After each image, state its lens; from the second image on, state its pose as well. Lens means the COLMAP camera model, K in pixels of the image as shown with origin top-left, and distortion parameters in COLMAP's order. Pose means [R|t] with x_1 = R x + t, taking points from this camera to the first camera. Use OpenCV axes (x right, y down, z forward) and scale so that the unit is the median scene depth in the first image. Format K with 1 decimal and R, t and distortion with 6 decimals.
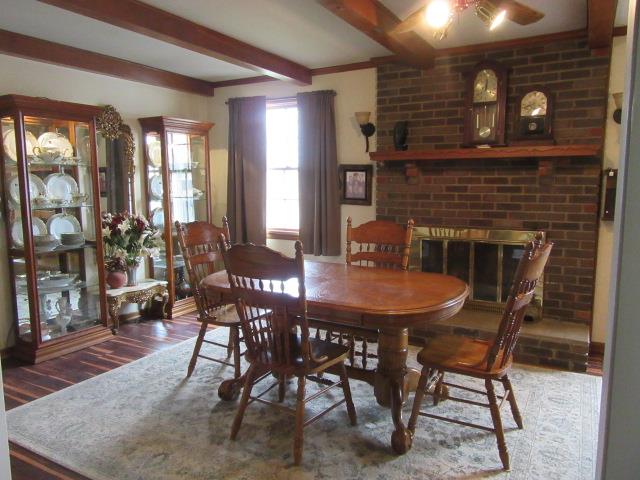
lens RADIAL K [[486.9, 0, 322.8], [0, 486.9, 240.6], [0, 0, 1]] dist [0.007432, 0.000553]
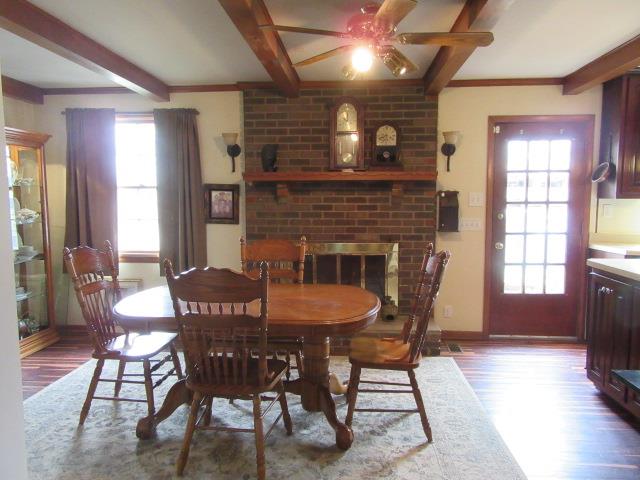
lens RADIAL K [[486.9, 0, 322.8], [0, 486.9, 240.6], [0, 0, 1]] dist [0.007432, 0.000553]
pose [[0.903092, -0.039778, 0.427601, -0.214535], [0.052633, 0.998447, -0.018280, -0.011424], [-0.426210, 0.039014, 0.903783, 0.002578]]
